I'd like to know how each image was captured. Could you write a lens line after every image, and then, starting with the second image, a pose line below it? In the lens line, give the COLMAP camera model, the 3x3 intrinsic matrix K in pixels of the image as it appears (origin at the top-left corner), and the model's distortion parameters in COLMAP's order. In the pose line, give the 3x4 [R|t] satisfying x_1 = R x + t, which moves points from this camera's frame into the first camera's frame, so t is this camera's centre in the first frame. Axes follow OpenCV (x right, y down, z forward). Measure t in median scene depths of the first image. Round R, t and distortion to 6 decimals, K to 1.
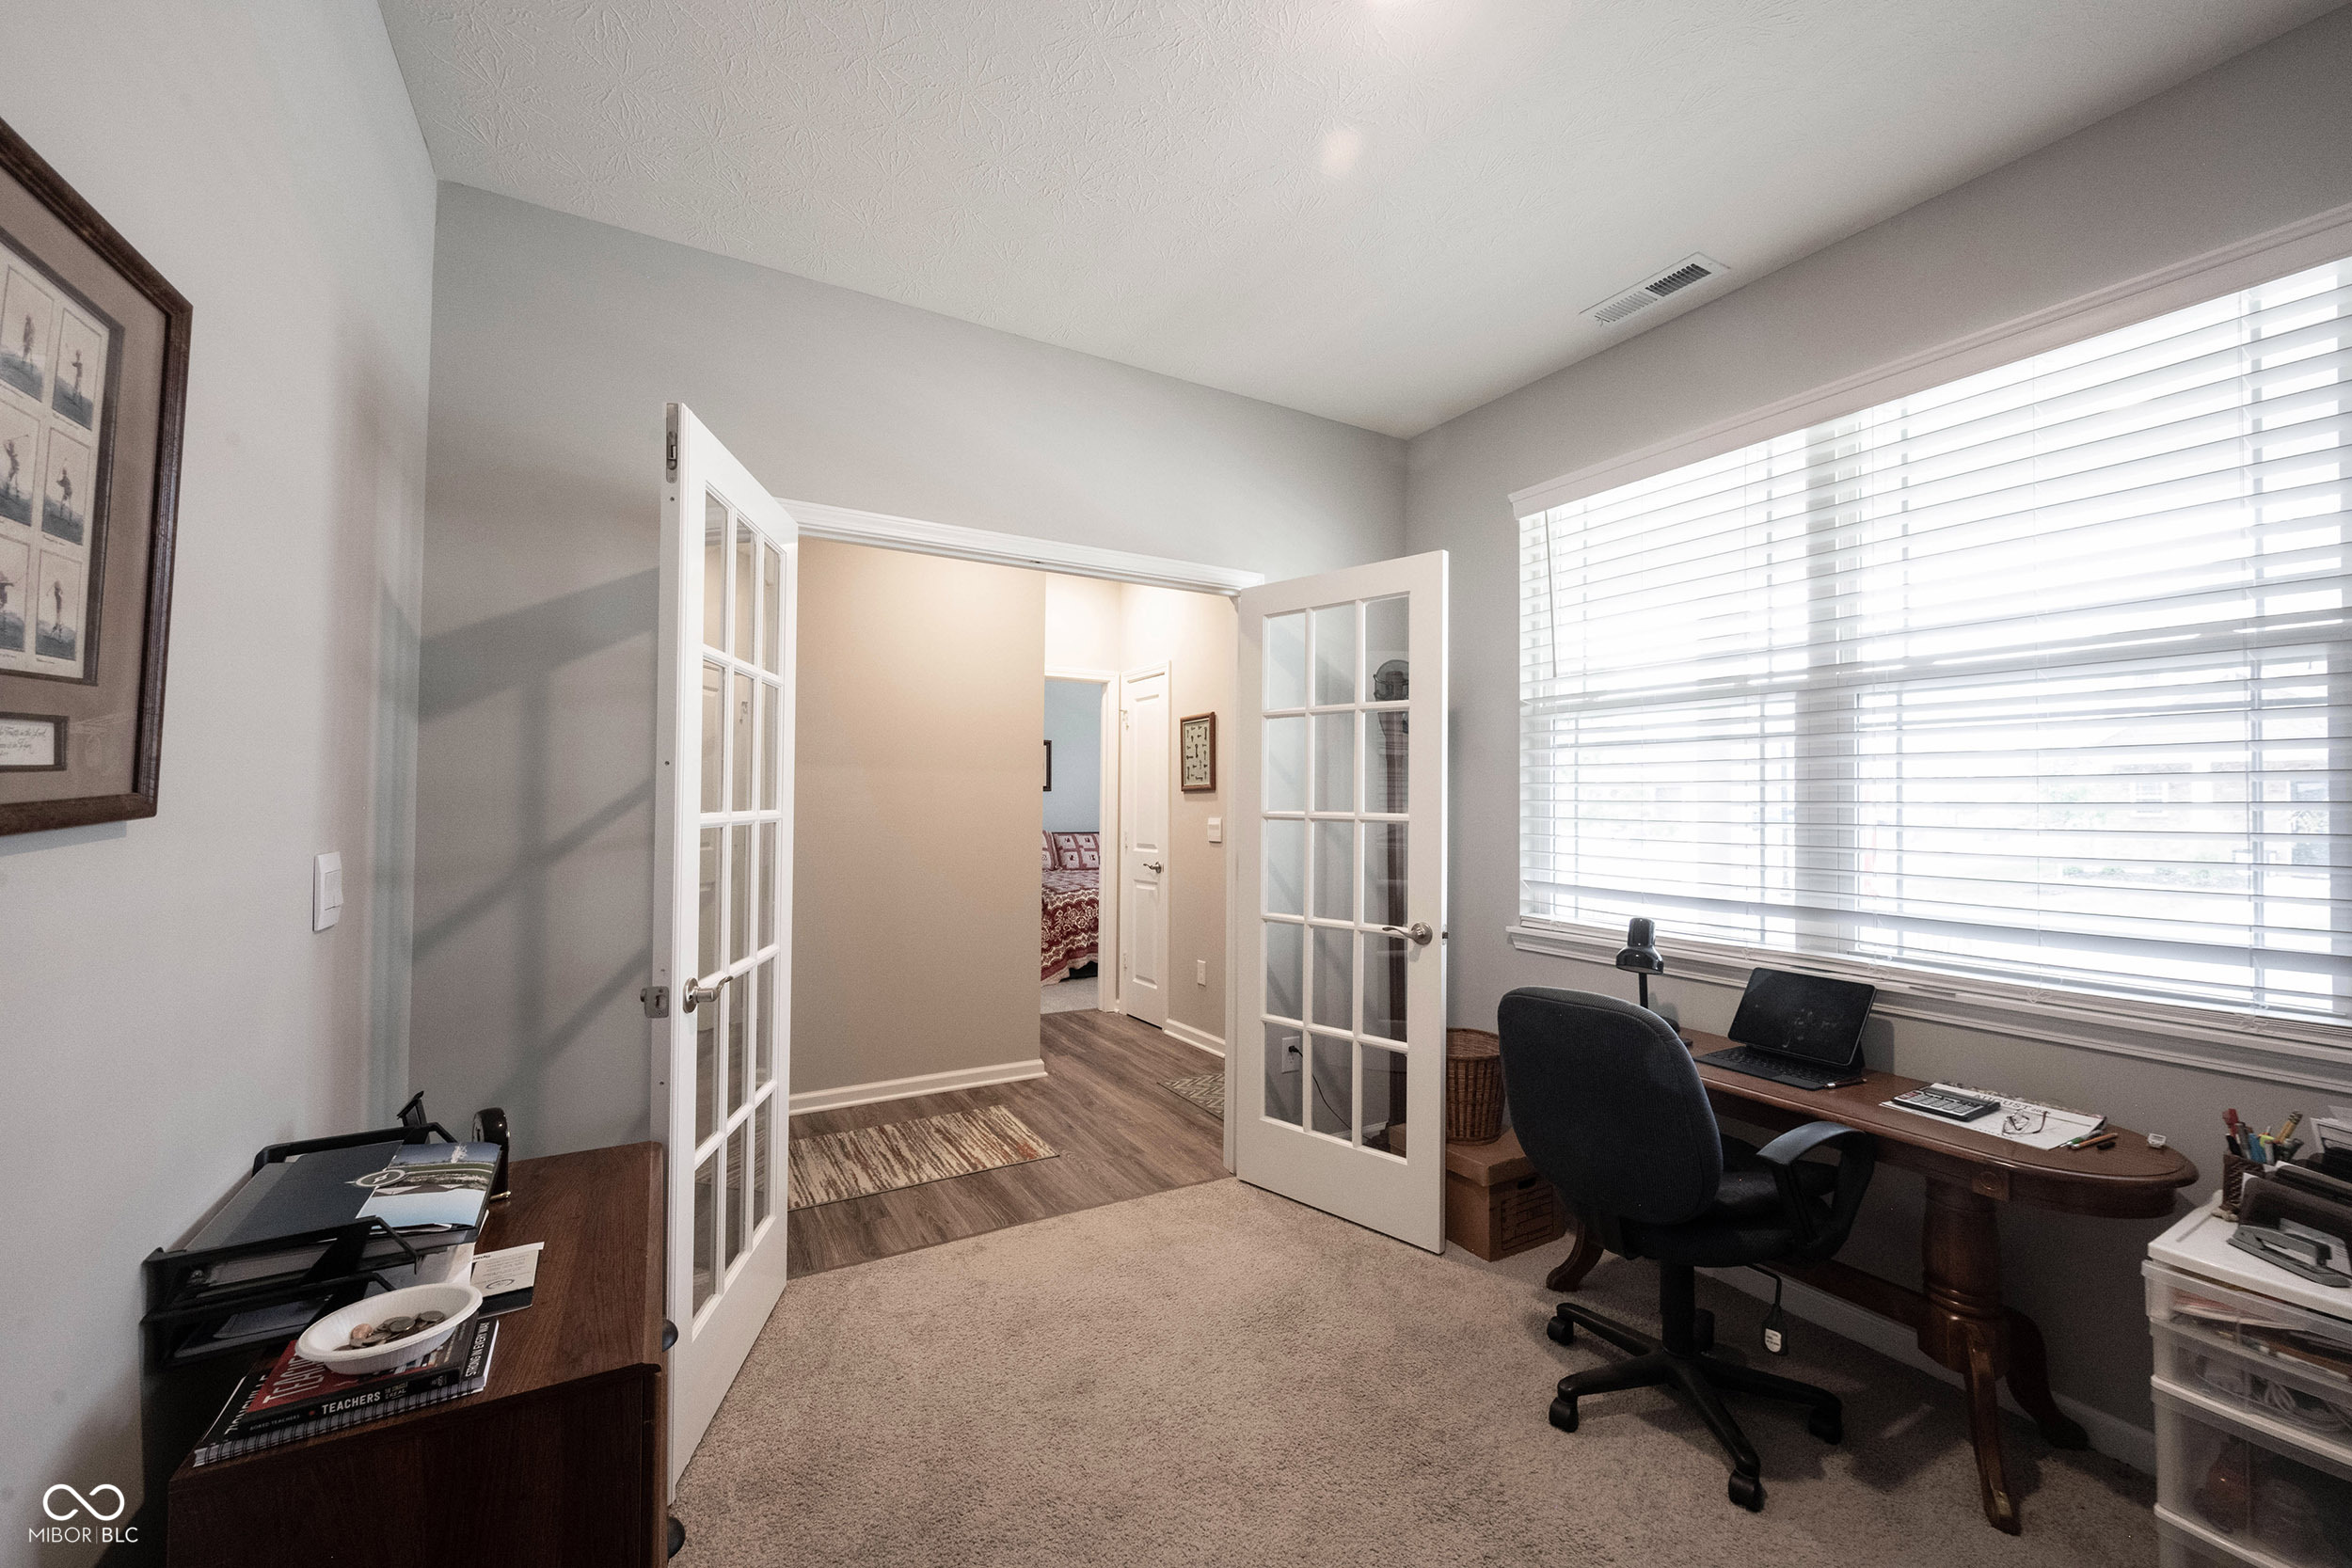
lens RADIAL K [[938.2, 0, 1176.0], [0, 938.2, 784.0], [0, 0, 1]] dist [-0.000121, 0.000189]
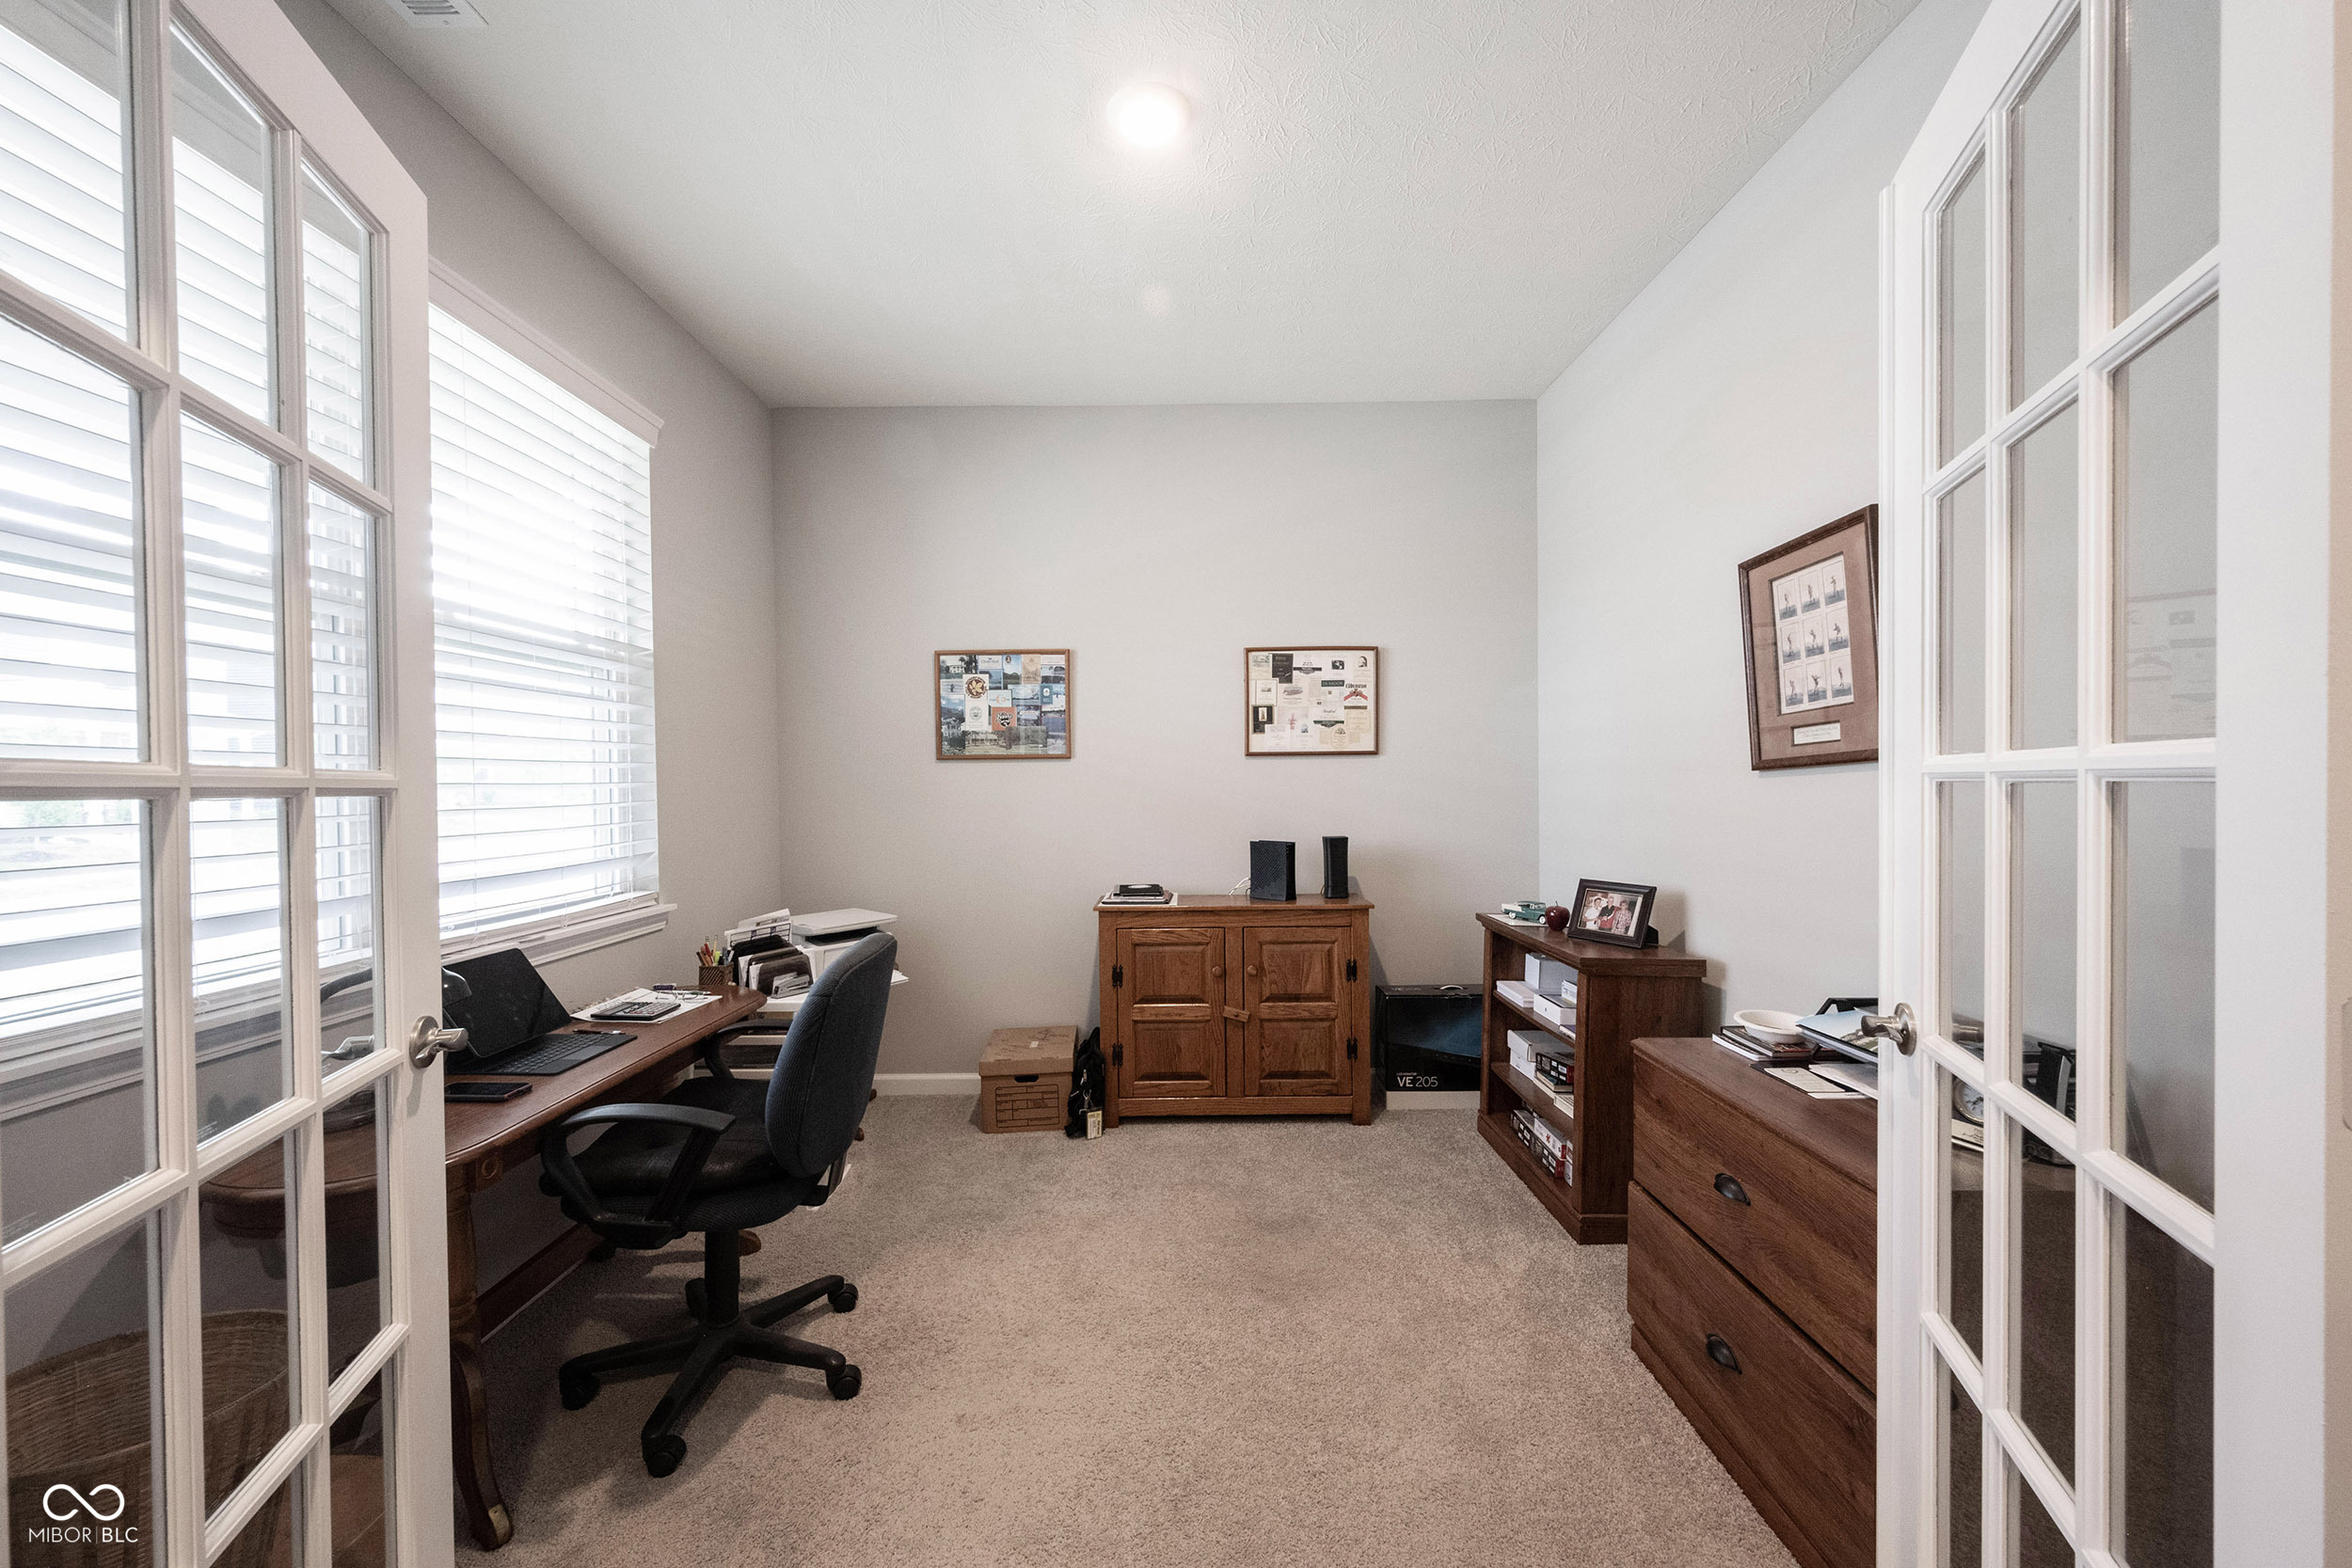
lens RADIAL K [[938.2, 0, 1176.0], [0, 938.2, 784.0], [0, 0, 1]] dist [-0.000121, 0.000189]
pose [[-0.878240, -0.002901, 0.478212, -0.375583], [-0.008069, 0.999929, -0.008754, 0.062941], [-0.478152, -0.011547, -0.878201, 1.857877]]
